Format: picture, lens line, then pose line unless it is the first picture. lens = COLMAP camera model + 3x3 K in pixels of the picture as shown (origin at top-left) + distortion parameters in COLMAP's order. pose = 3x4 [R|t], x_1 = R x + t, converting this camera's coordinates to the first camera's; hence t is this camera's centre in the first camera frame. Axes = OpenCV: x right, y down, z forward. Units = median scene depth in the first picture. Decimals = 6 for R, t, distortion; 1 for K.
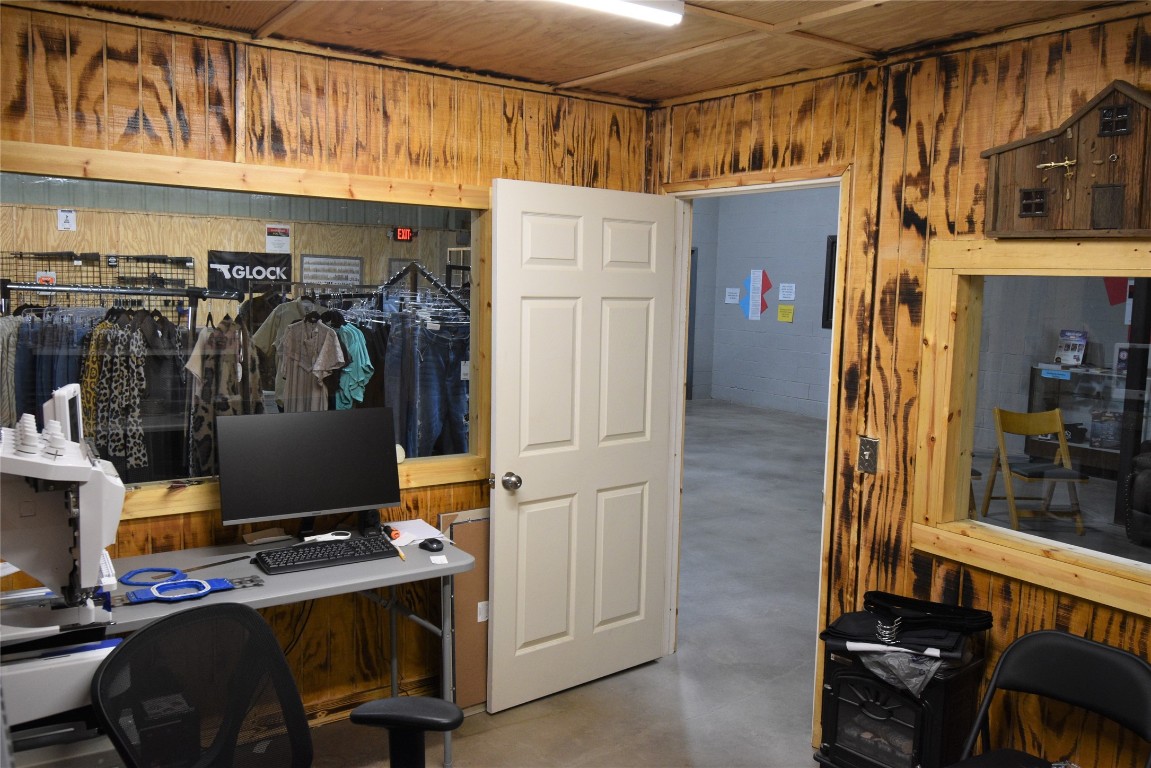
lens RADIAL K [[941.7, 0, 575.5], [0, 941.7, 384.0], [0, 0, 1]] dist [-0.000486, -0.015681]
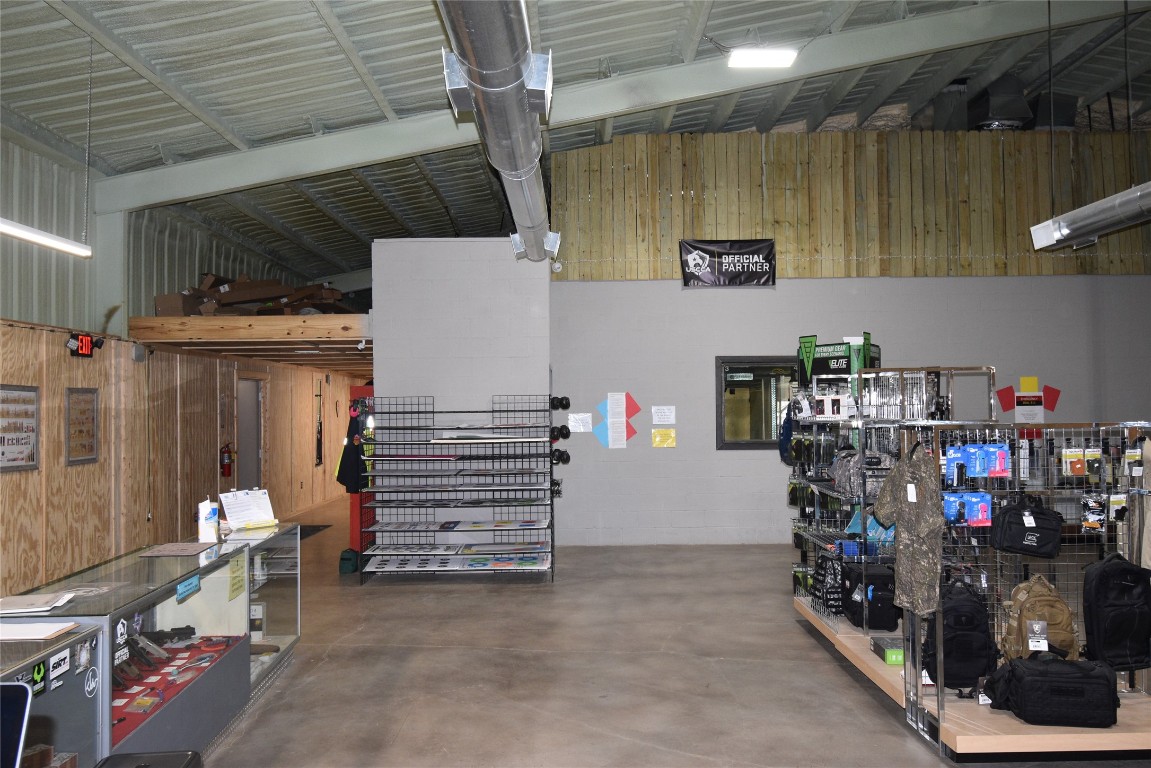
lens RADIAL K [[941.7, 0, 575.5], [0, 941.7, 384.0], [0, 0, 1]] dist [-0.000486, -0.015681]
pose [[0.551547, -0.014125, 0.834024, -0.559298], [0.120273, 0.990755, -0.062758, -0.074402], [-0.825427, 0.134925, 0.548147, 0.513331]]
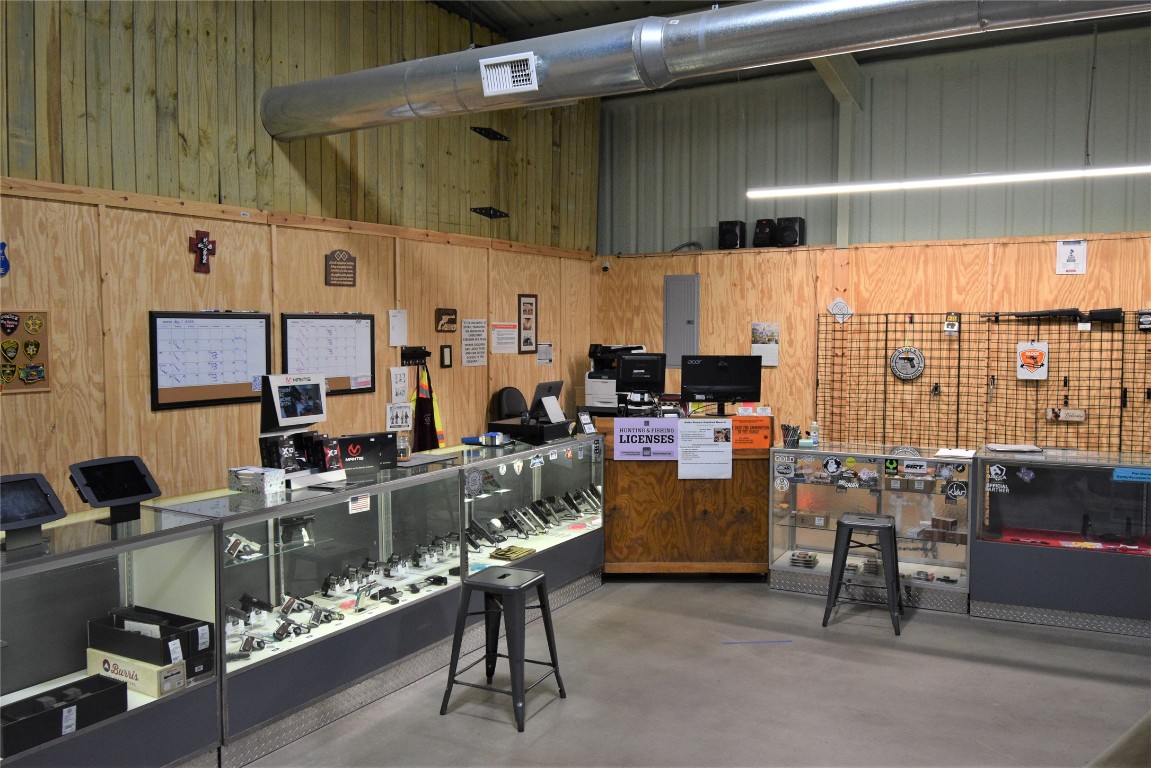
lens RADIAL K [[941.7, 0, 575.5], [0, 941.7, 384.0], [0, 0, 1]] dist [-0.000486, -0.015681]
pose [[0.440365, 0.026391, -0.897431, -0.127200], [-0.082272, 0.996548, -0.011064, -0.056213], [0.894041, 0.078706, 0.441017, 0.426428]]
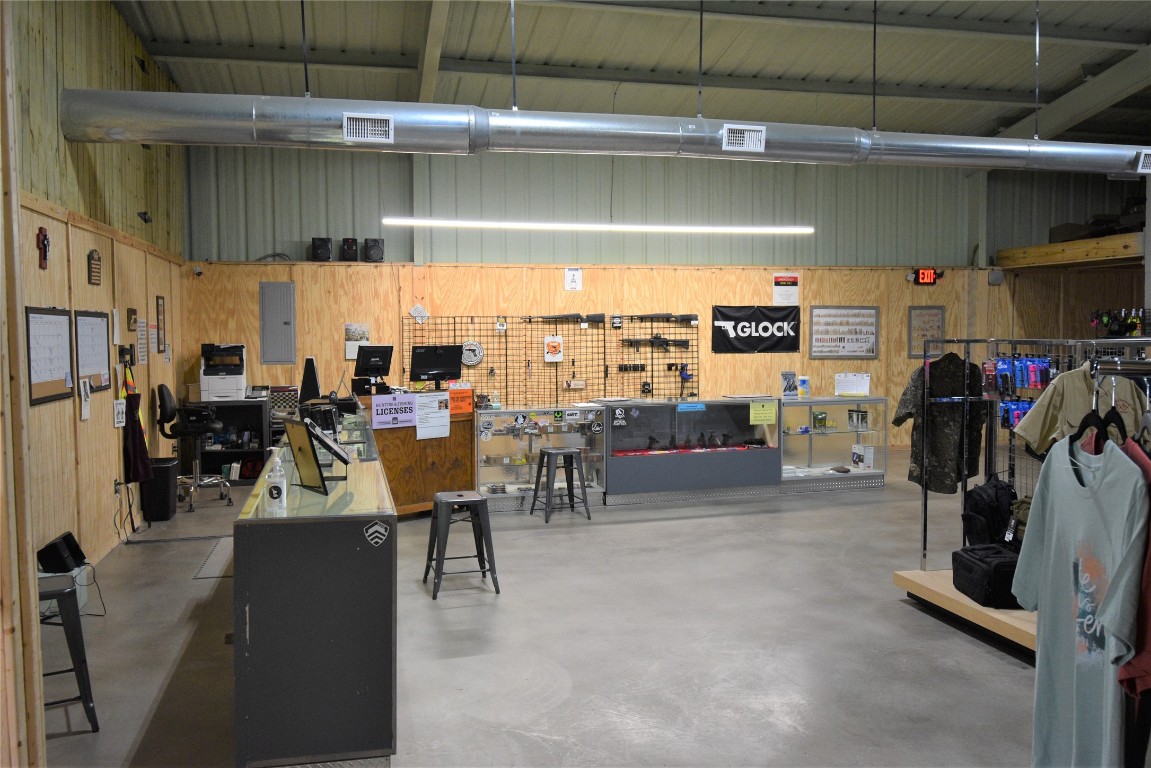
lens RADIAL K [[941.7, 0, 575.5], [0, 941.7, 384.0], [0, 0, 1]] dist [-0.000486, -0.015681]
pose [[0.937755, -0.016510, -0.346904, -0.211841], [-0.002512, 0.998521, -0.054313, -0.022075], [0.347288, 0.051804, 0.936327, 0.143199]]
